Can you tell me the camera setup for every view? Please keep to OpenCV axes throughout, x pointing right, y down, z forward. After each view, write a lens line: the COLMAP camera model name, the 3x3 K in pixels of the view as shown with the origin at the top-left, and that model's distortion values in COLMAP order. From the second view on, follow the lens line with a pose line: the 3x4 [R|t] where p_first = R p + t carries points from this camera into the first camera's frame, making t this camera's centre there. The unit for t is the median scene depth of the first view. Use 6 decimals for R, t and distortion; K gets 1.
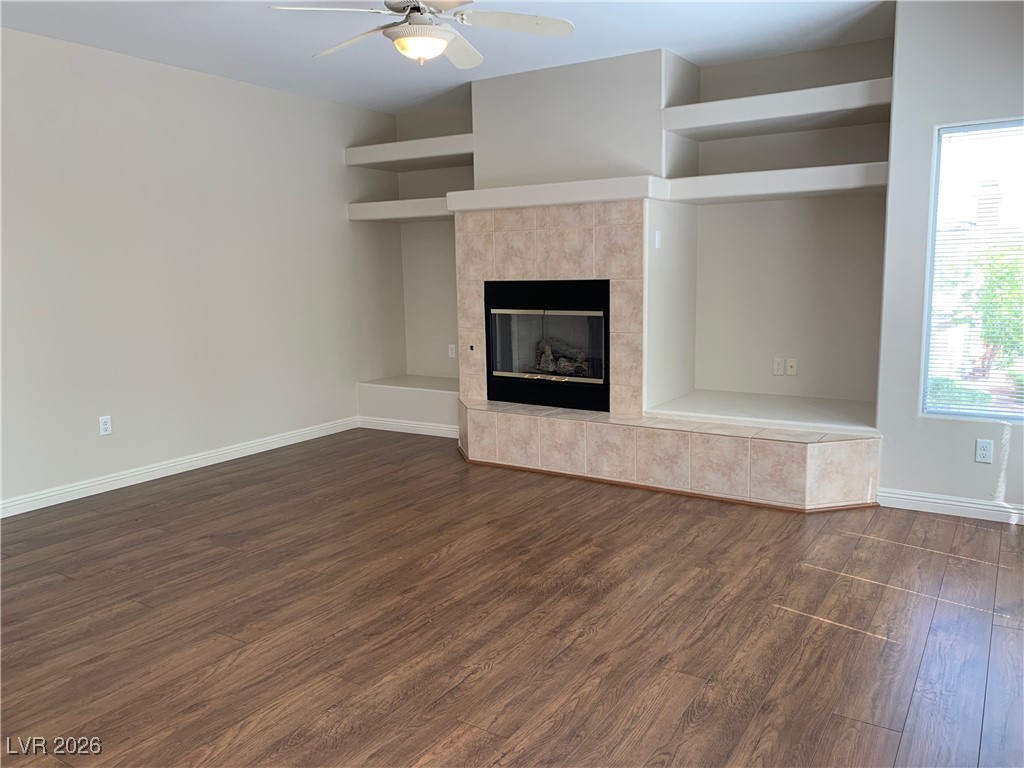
lens RADIAL K [[780.5, 0, 509.8], [0, 780.5, 387.4], [0, 0, 1]] dist [0.036050, -0.035289]
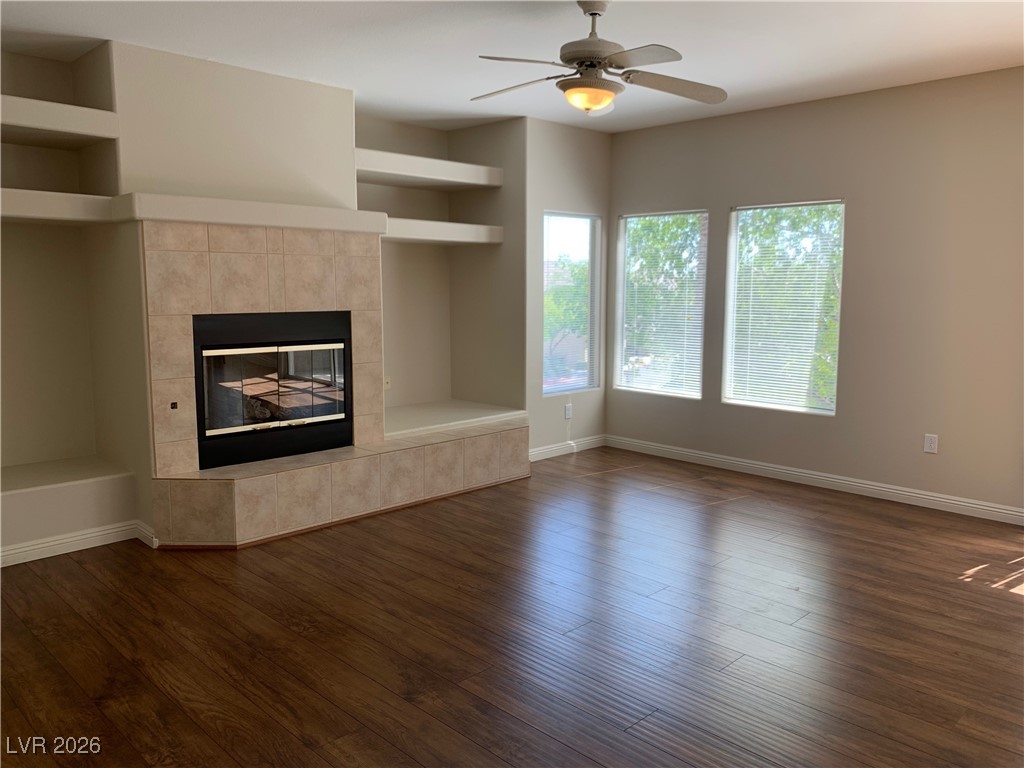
lens RADIAL K [[780.5, 0, 518.2], [0, 780.5, 377.4], [0, 0, 1]] dist [0.036050, -0.035289]
pose [[0.200209, -0.086716, 0.975908, -0.789014], [0.154633, 0.986388, 0.055924, -0.076458], [-0.967473, 0.139712, 0.210893, 0.592608]]
